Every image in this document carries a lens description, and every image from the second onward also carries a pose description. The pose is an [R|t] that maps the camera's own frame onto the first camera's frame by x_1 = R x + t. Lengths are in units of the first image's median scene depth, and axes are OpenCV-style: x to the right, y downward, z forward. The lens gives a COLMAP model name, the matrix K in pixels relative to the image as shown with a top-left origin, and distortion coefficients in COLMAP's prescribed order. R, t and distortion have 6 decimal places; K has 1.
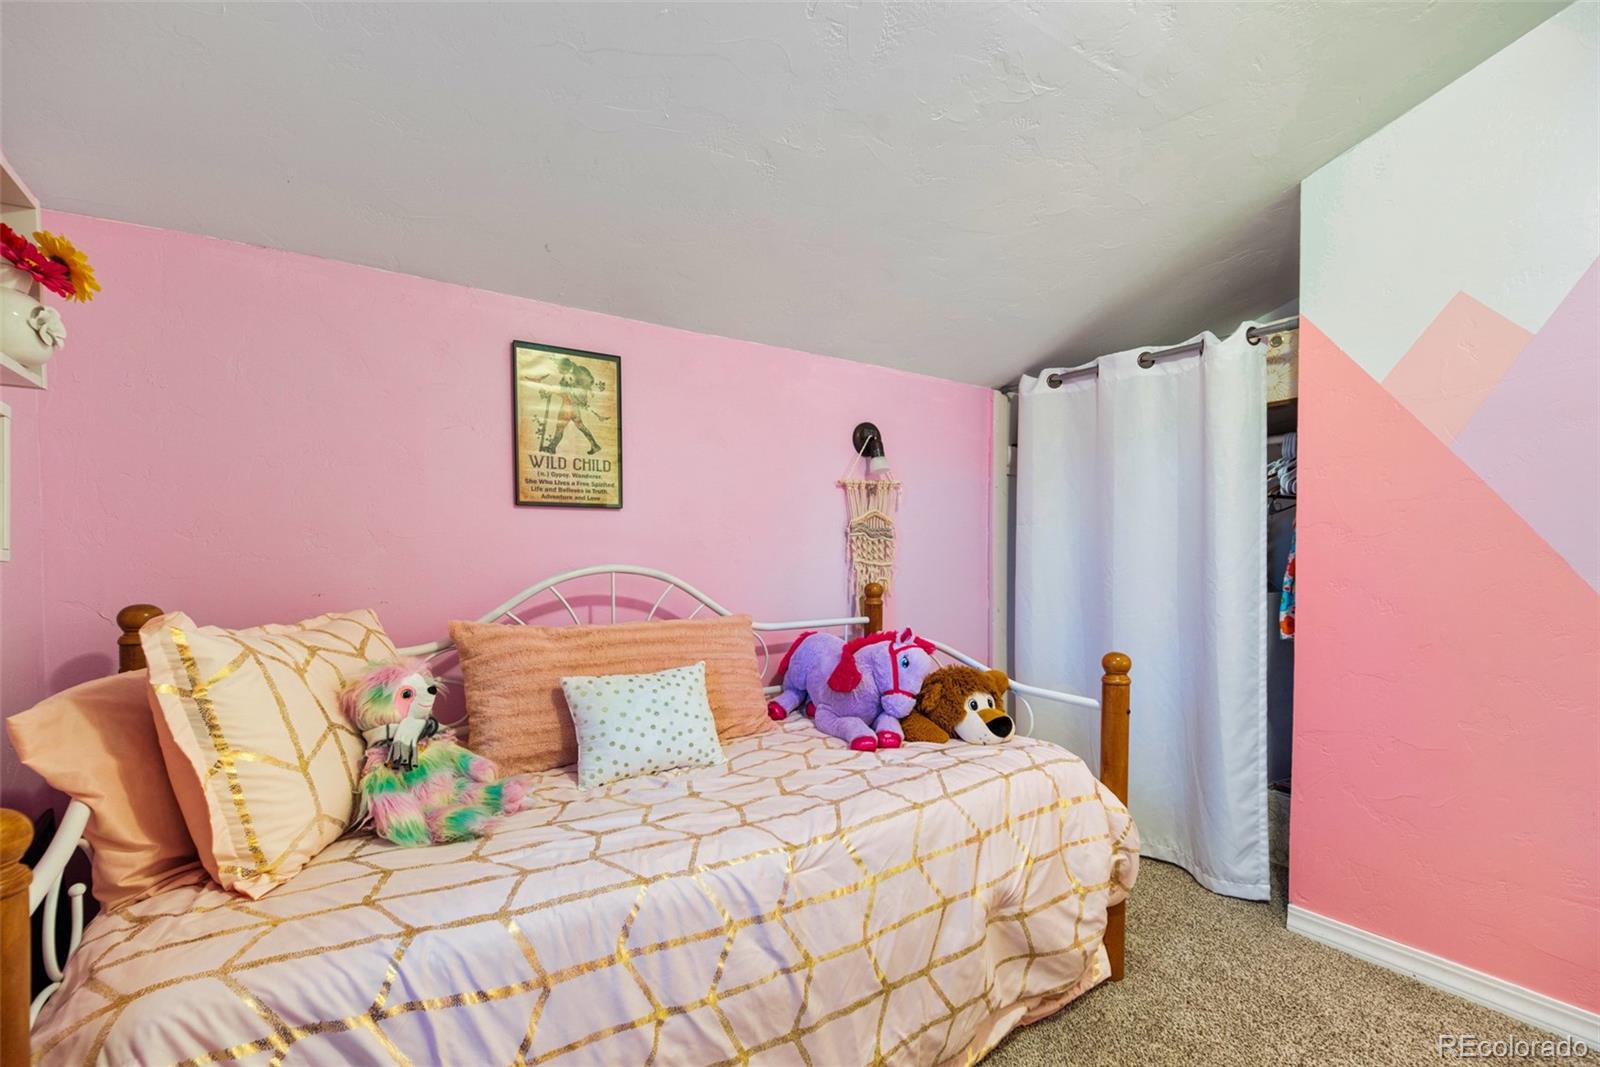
lens RADIAL K [[707.8, 0, 800.0], [0, 707.8, 567.0], [0, 0, 1]] dist [0.001407, 0.000148]
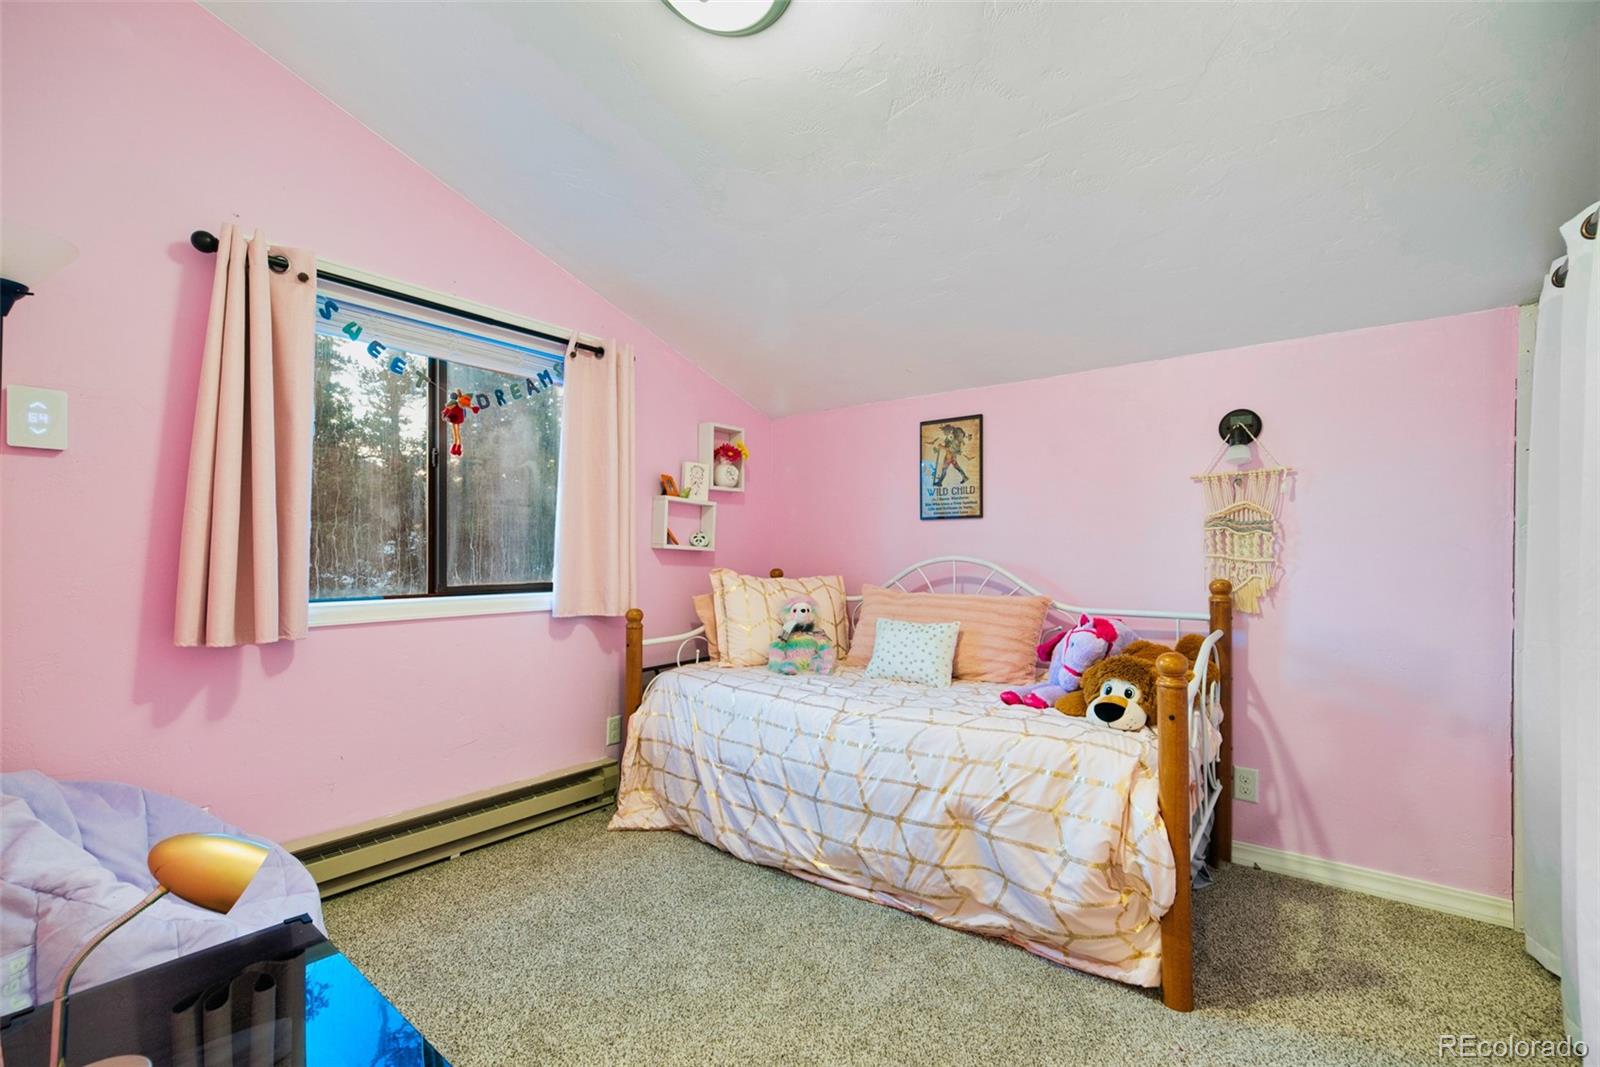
lens RADIAL K [[701.0, 0, 795.5], [0, 701.0, 539.8], [0, 0, 1]] dist [0.002585, 0.000559]
pose [[0.299579, -0.012392, -0.953991, 1.054475], [-0.017824, 0.999668, -0.018583, -0.003758], [0.953905, 0.022570, 0.299259, 0.214176]]
